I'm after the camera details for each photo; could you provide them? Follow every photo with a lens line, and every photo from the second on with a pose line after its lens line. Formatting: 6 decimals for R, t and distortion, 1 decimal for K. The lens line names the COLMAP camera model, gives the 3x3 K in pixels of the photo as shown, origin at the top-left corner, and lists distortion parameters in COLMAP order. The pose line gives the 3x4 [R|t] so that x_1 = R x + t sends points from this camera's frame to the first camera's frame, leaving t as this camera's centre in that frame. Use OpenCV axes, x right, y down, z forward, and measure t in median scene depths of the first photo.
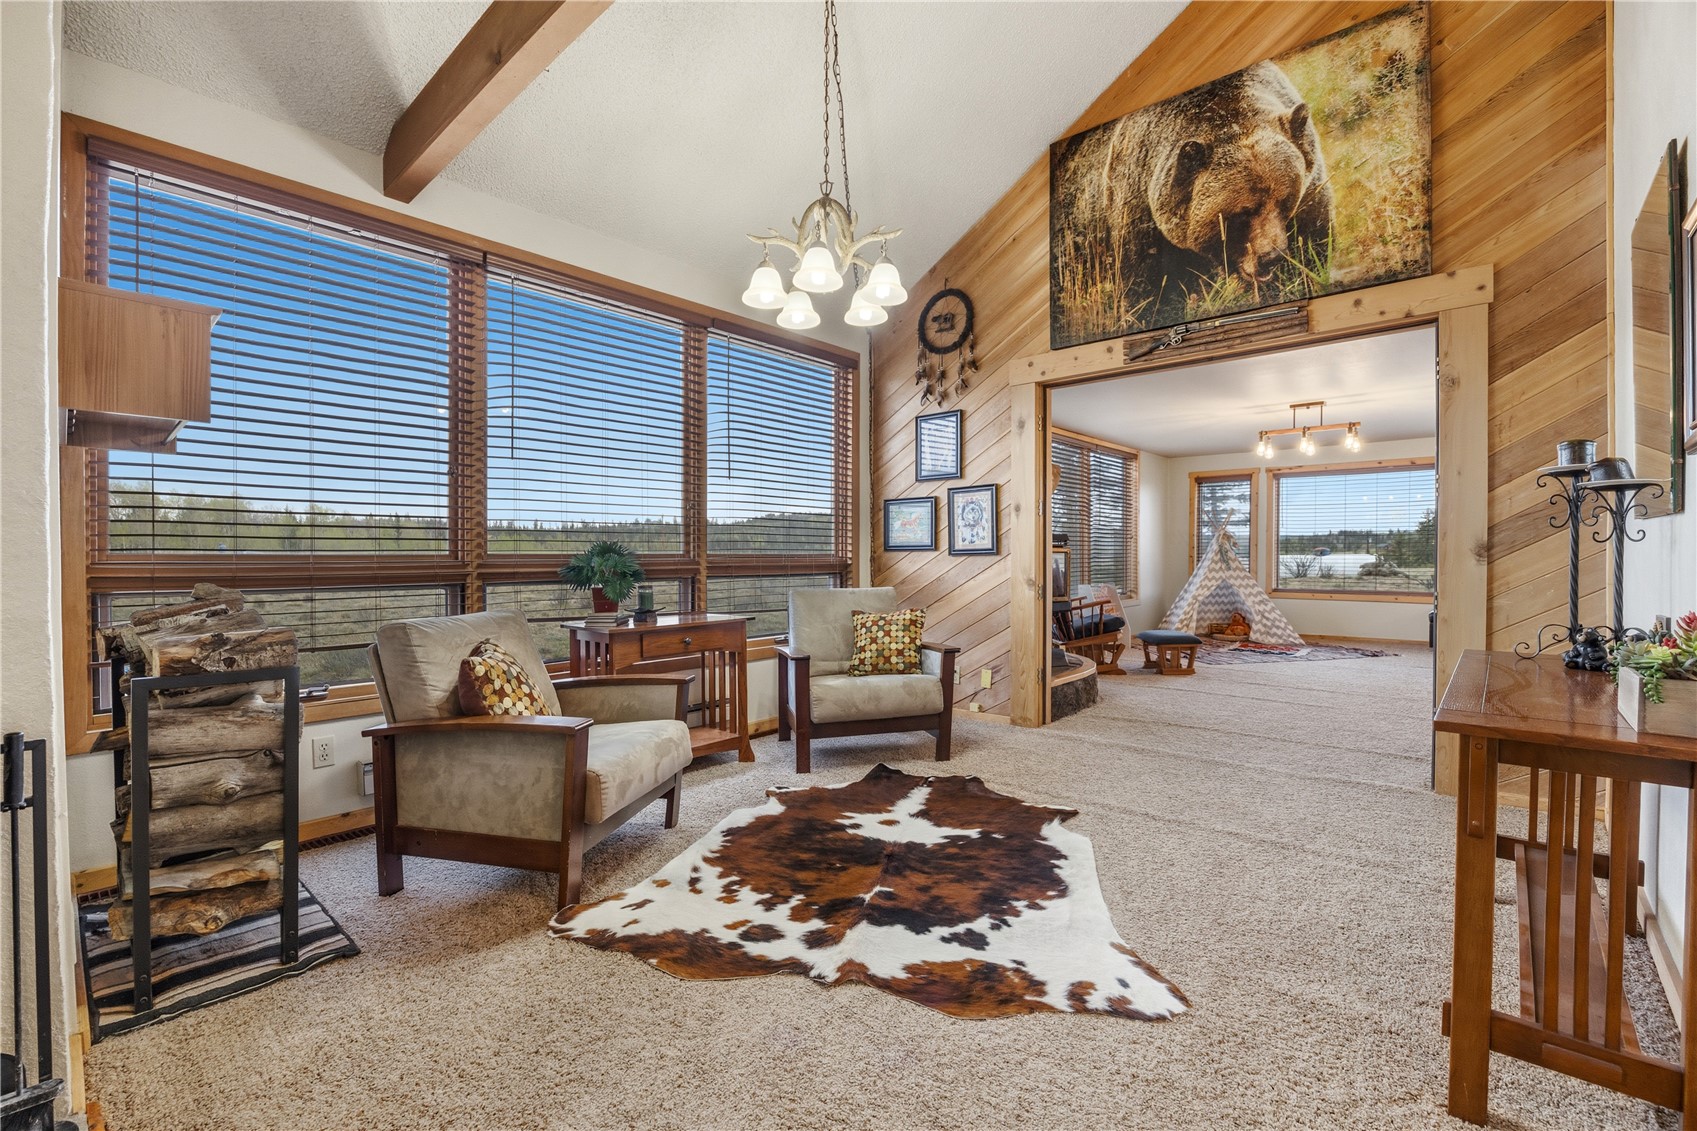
lens RADIAL K [[738.0, 0, 853.7], [0, 738.0, 584.1], [0, 0, 1]] dist [-0.011251, 0.000794]
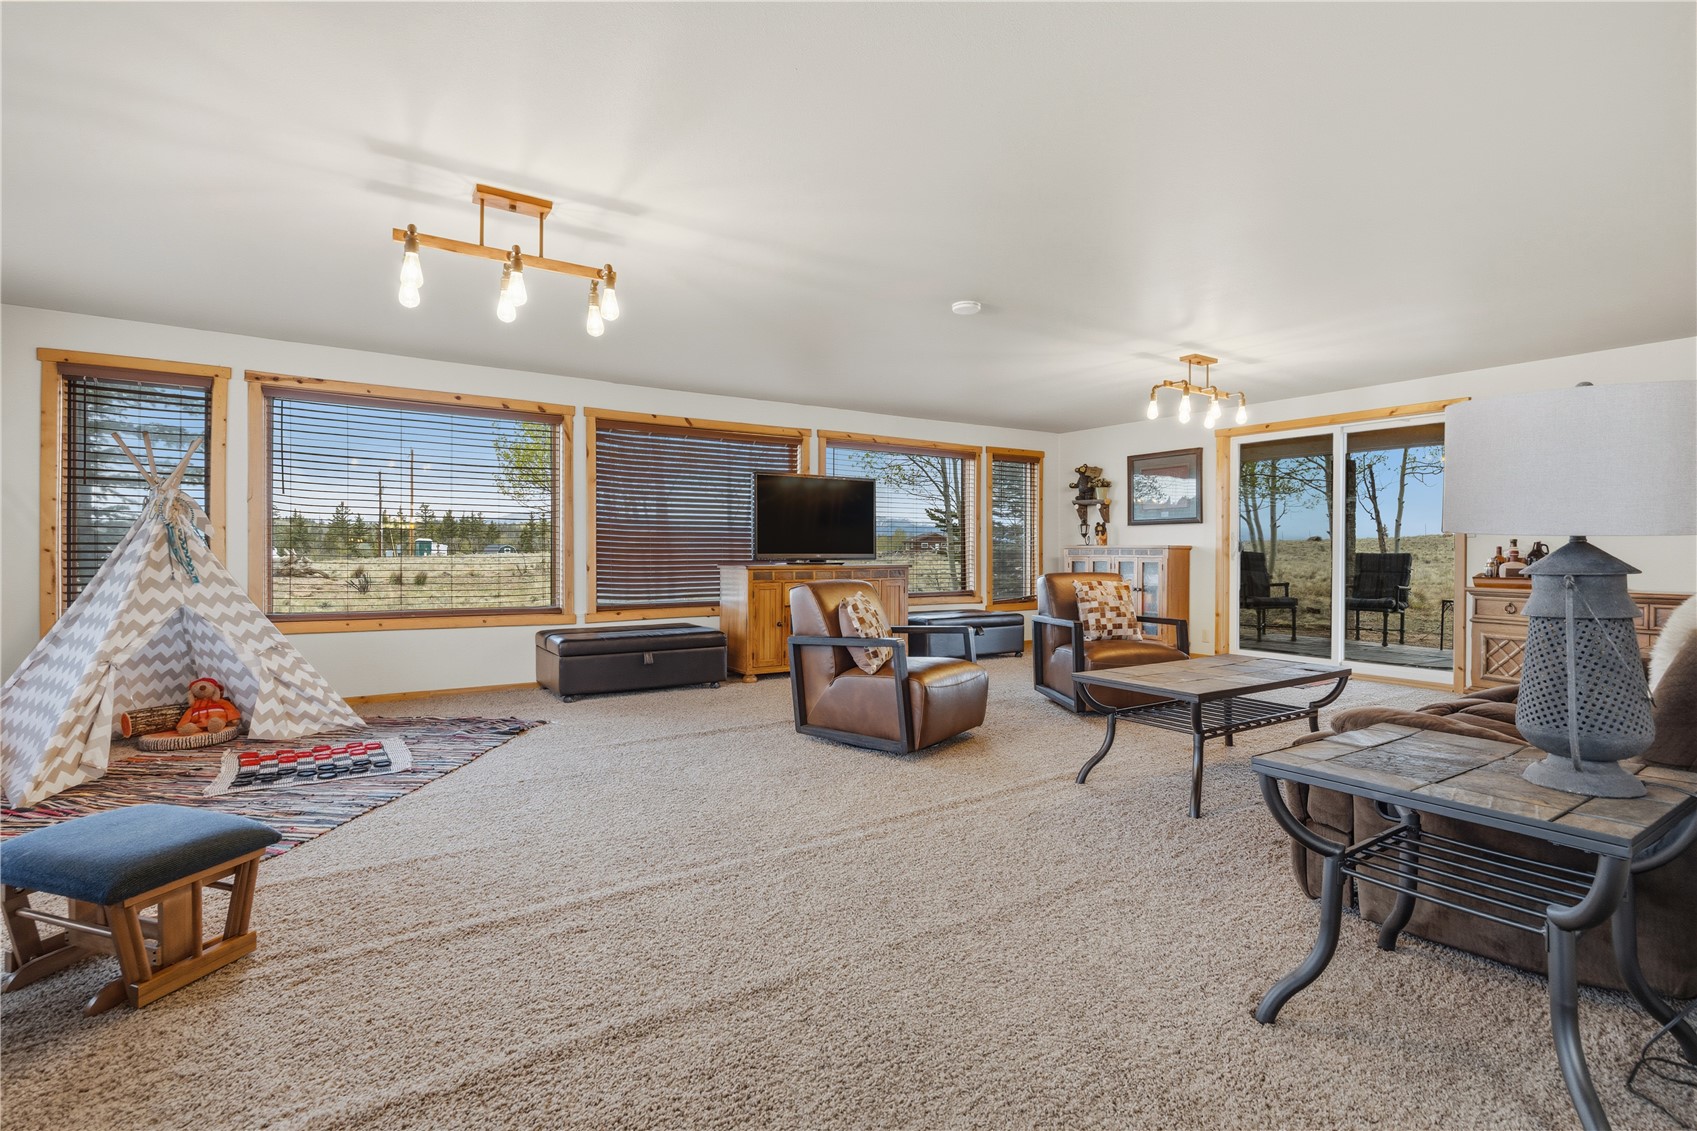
lens RADIAL K [[792.5, 0, 846.9], [0, 792.5, 553.0], [0, 0, 1]] dist [-0.003955, -0.000746]
pose [[0.251469, 0.003711, 0.967858, 0.321418], [0.027544, 0.999560, -0.010989, -0.041994], [-0.967473, 0.029422, 0.251257, 1.028629]]
